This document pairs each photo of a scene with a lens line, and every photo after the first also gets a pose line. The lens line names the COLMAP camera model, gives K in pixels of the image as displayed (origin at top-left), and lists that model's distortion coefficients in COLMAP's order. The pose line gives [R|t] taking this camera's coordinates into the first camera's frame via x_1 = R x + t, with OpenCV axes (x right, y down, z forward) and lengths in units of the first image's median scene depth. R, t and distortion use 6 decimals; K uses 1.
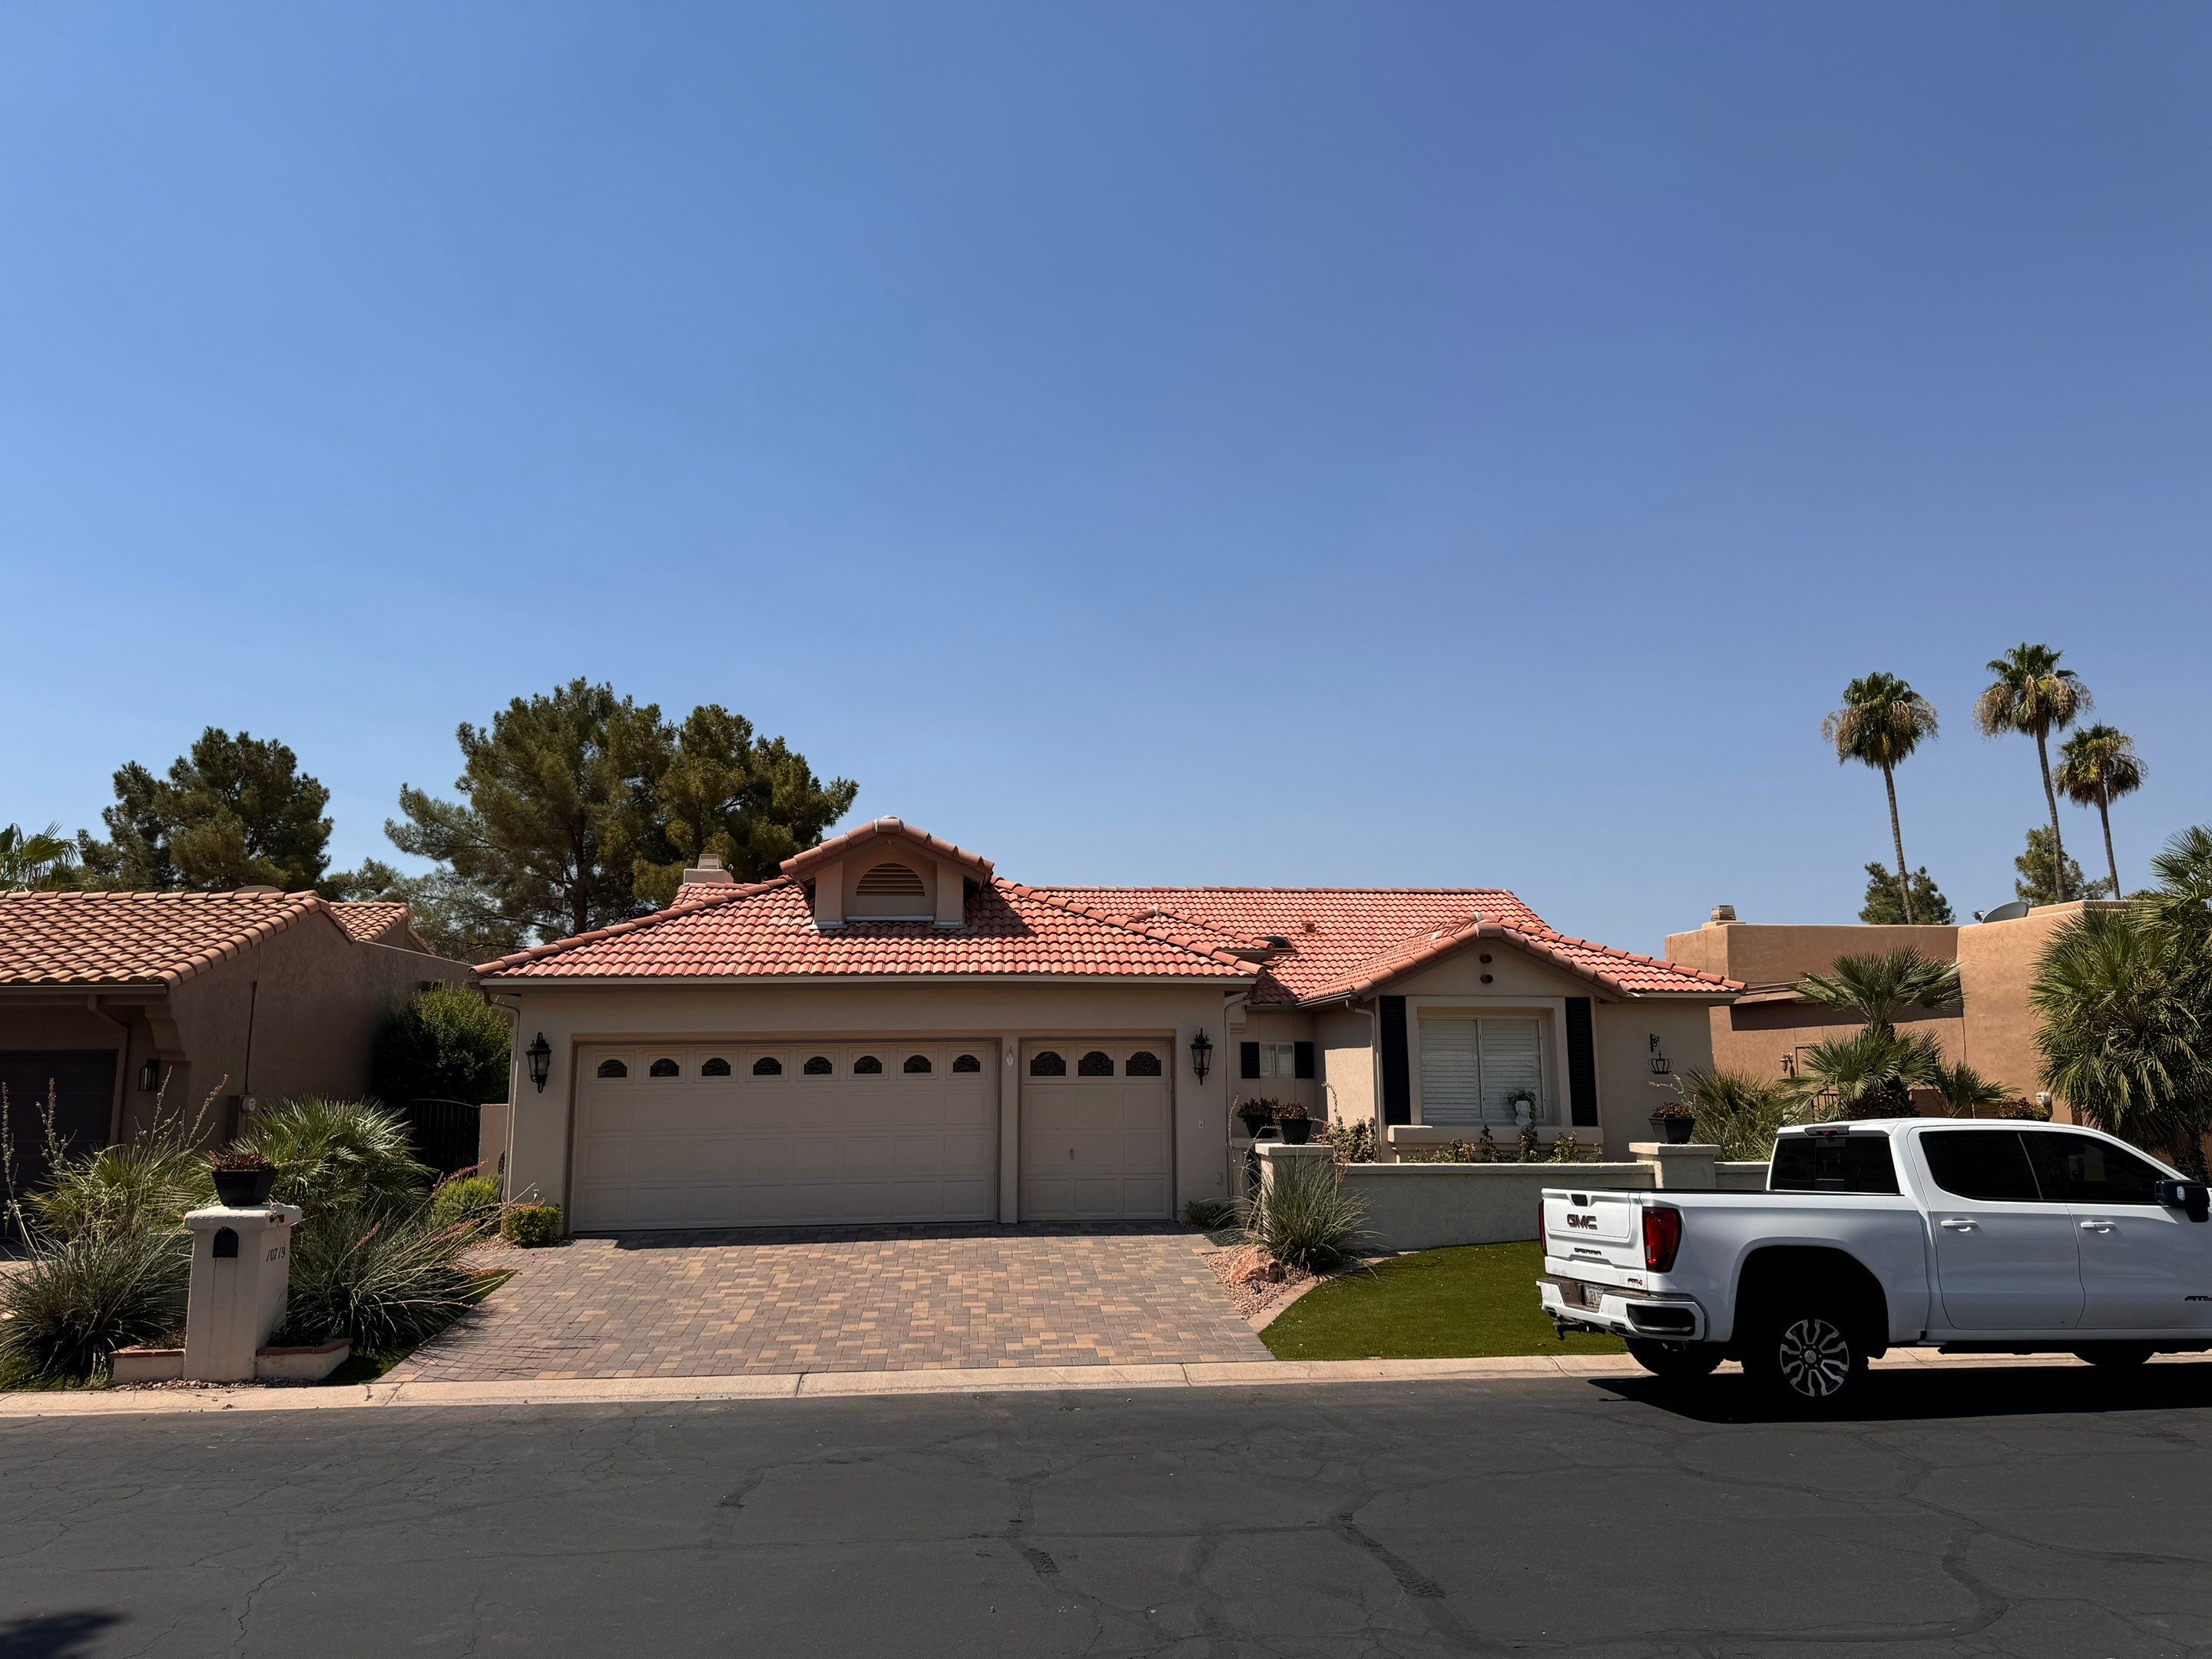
lens RADIAL K [[1618.5, 0, 1106.0], [0, 1618.5, 829.5], [0, 0, 1]] dist [0.005438, -0.007720]
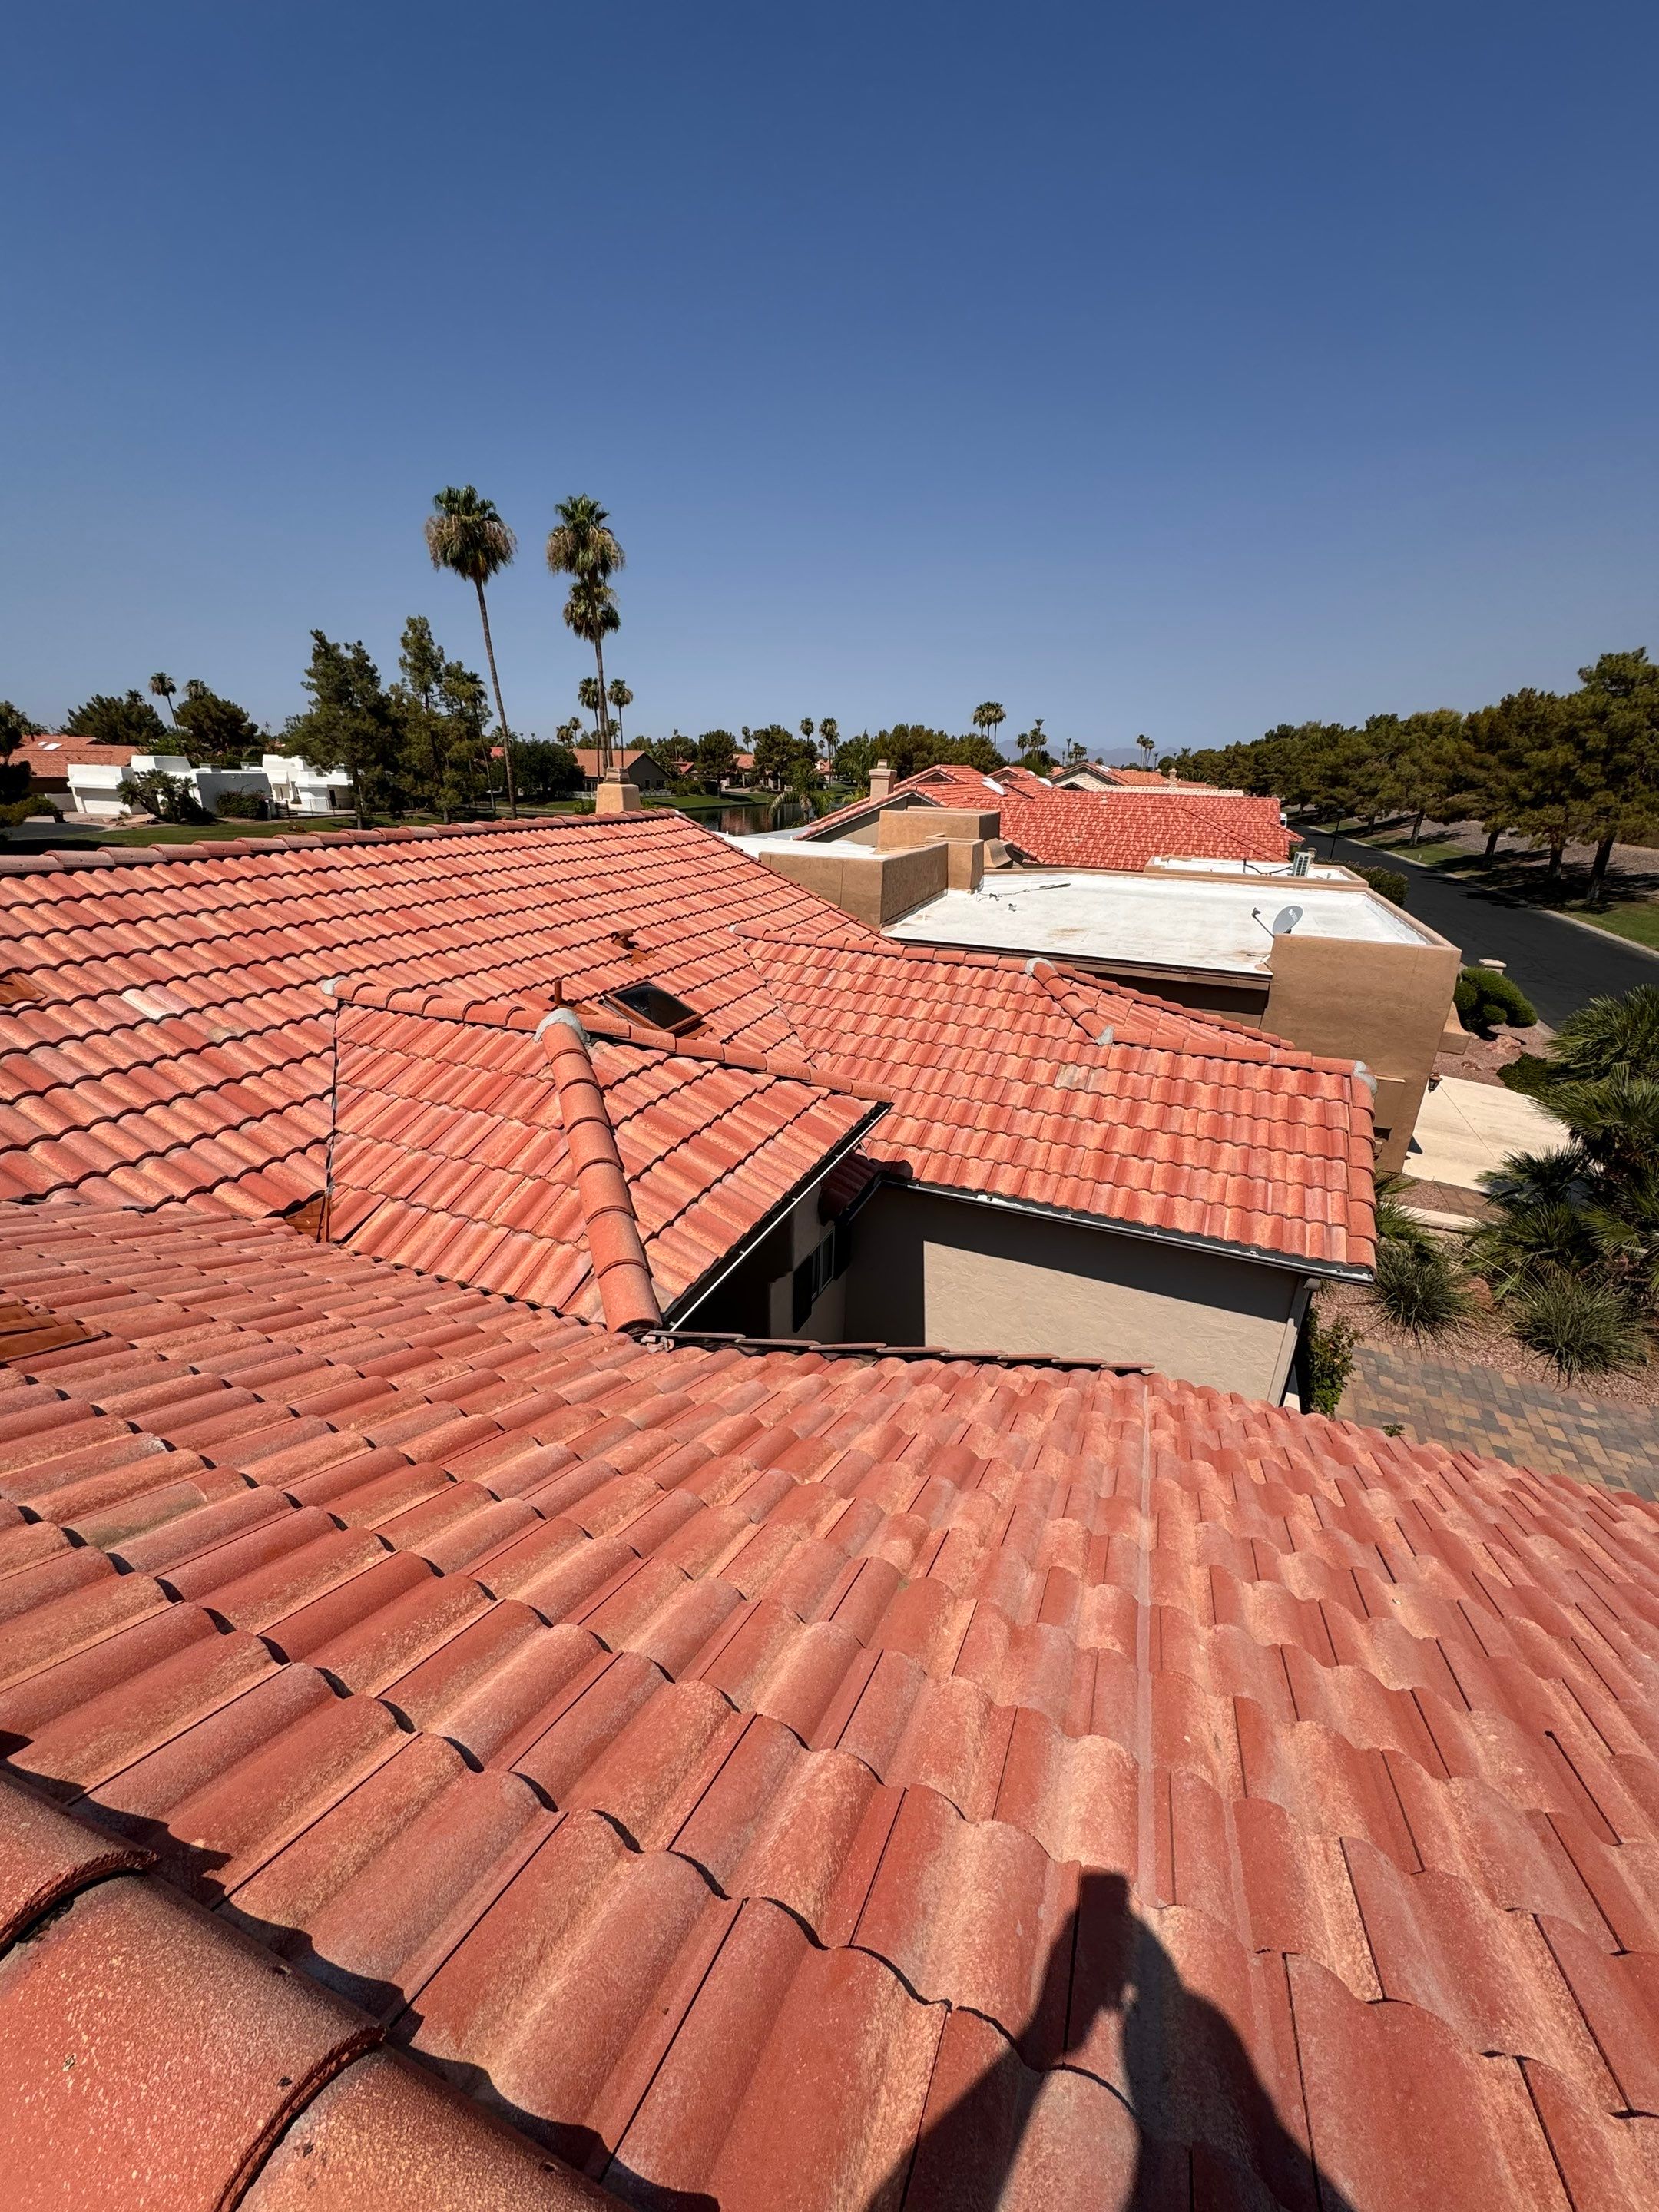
lens RADIAL K [[882.0, 0, 830.2], [0, 882.0, 1106.9], [0, 0, 1]] dist [-0.001370, 0.000784]
pose [[0.463625, -0.307200, 0.831071, -0.057109], [-0.172026, 0.888913, 0.424549, -0.015495], [-0.869171, -0.339798, 0.359276, 0.411947]]
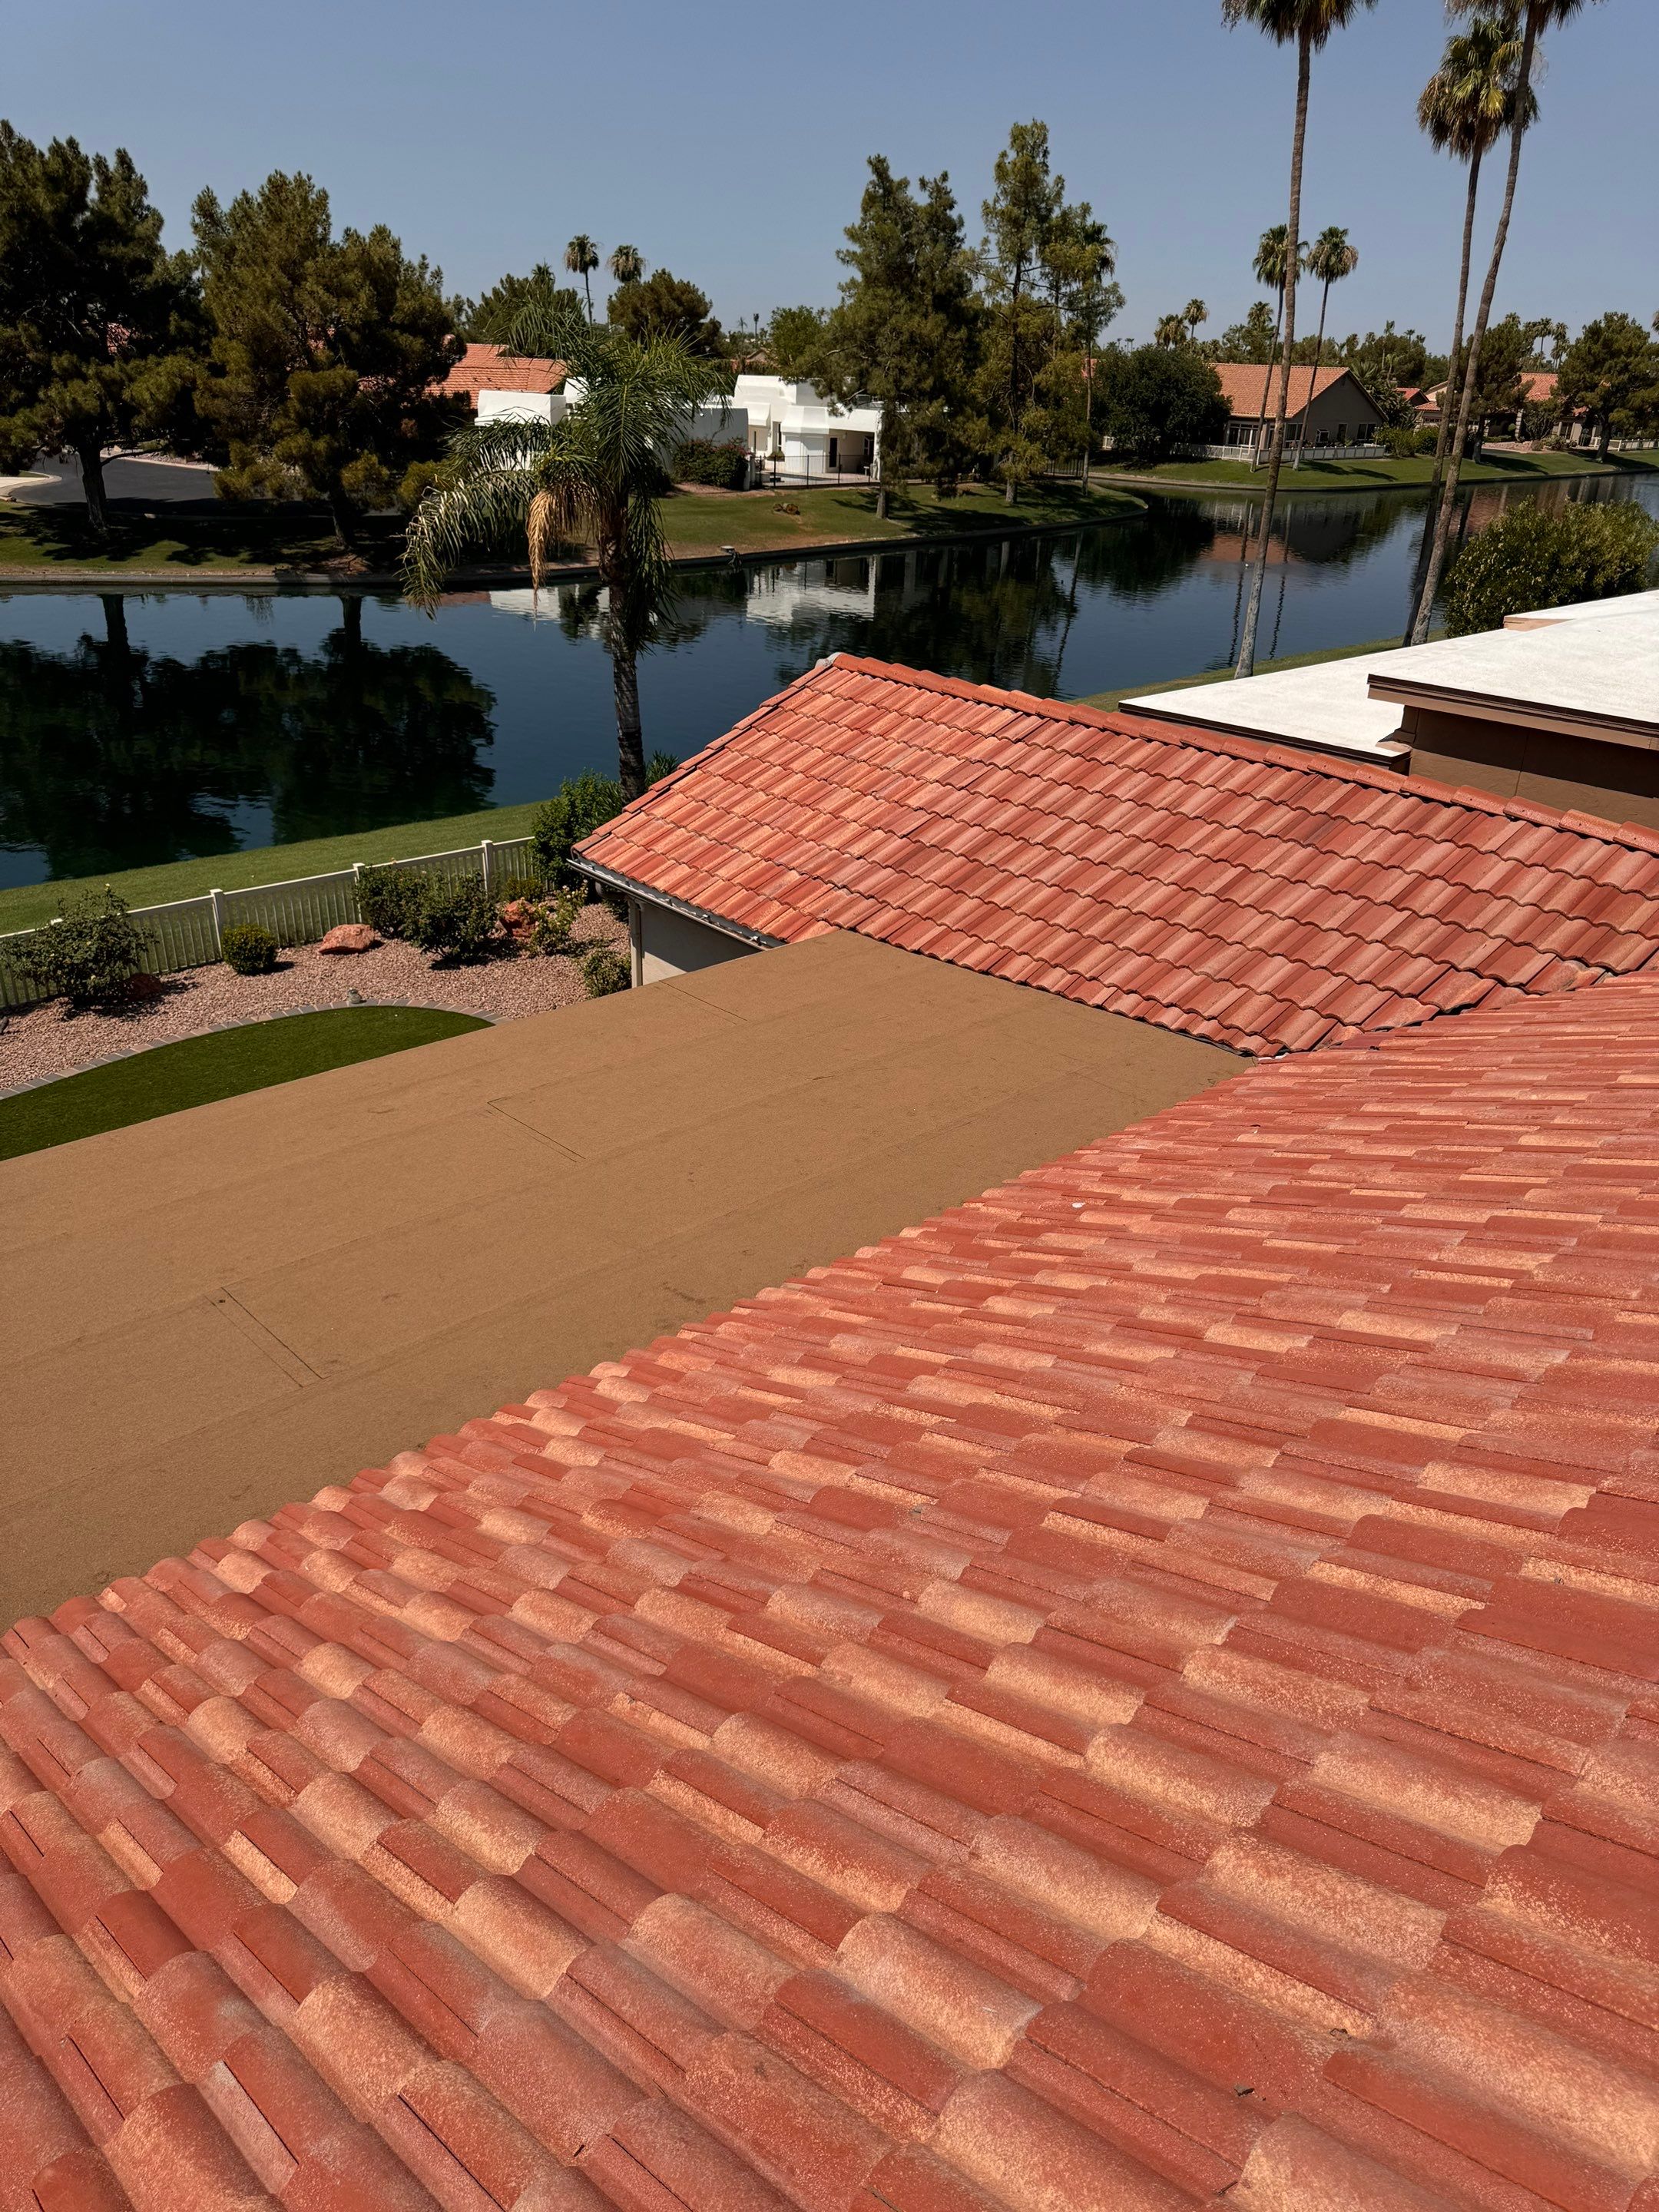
lens RADIAL K [[1618.5, 0, 869.7], [0, 1618.5, 1117.4], [0, 0, 1]] dist [0.005438, -0.007720]
pose [[0.793554, -0.230402, 0.563194, -0.072416], [-0.134227, 0.836466, 0.531326, -0.004176], [-0.593511, -0.497232, 0.632855, 0.524589]]
